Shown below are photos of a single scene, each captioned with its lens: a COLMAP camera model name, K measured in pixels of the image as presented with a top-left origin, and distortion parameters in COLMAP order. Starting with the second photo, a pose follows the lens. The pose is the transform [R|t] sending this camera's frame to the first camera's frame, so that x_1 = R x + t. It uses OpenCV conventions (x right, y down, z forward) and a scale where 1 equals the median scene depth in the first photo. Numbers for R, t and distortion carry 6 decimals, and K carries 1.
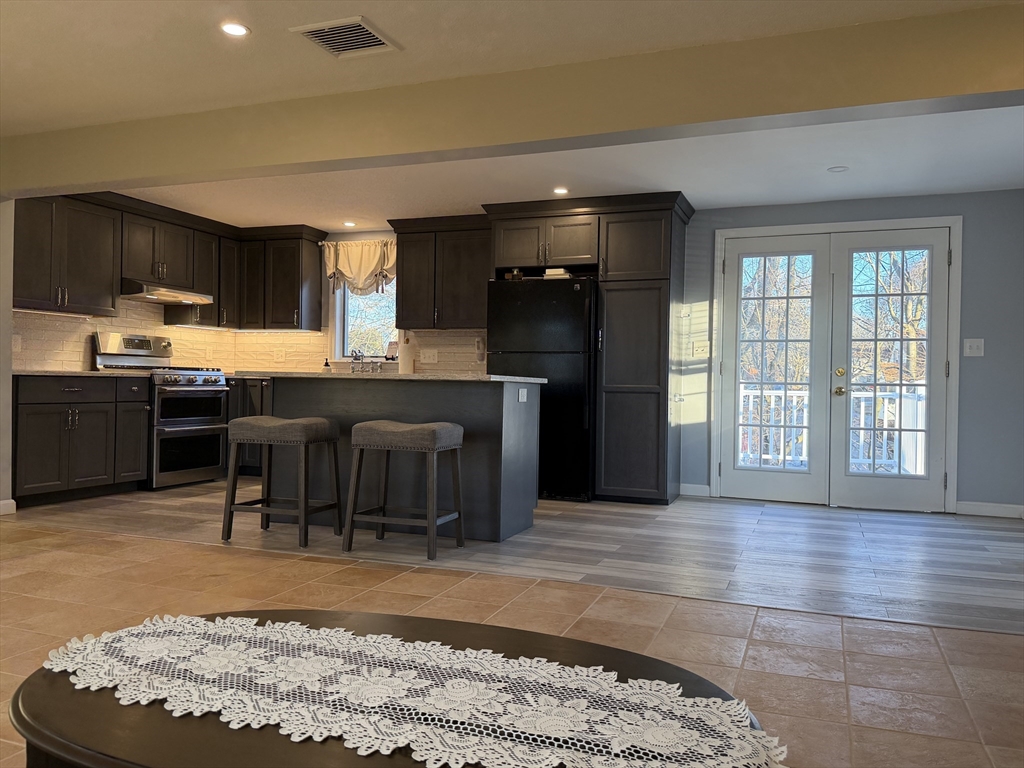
lens RADIAL K [[785.2, 0, 513.6], [0, 785.2, 387.8], [0, 0, 1]] dist [0.065832, -0.002173]
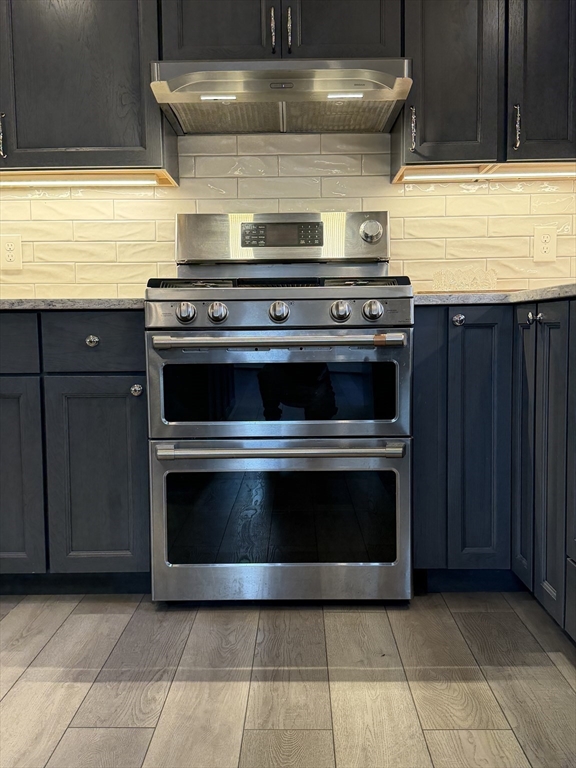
lens RADIAL K [[766.9, 0, 287.1], [0, 766.9, 384.4], [0, 0, 1]] dist [0.045733, 0.000000]
pose [[0.335837, 0.047530, -0.940720, -0.074778], [0.010848, 0.998465, 0.054320, 0.003170], [0.941858, -0.028447, 0.334806, 0.799141]]
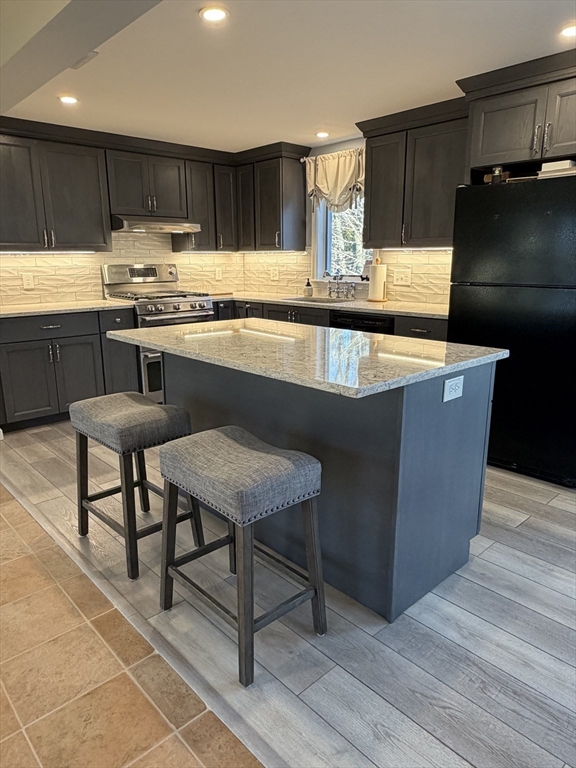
lens RADIAL K [[511.4, 0, 287.9], [0, 511.4, 386.7], [0, 0, 1]] dist [-0.007833, -0.006080]
pose [[0.895972, 0.084249, -0.436047, 0.044505], [0.020544, 0.972928, 0.230194, -0.055613], [0.443636, -0.215205, 0.869985, 0.387446]]
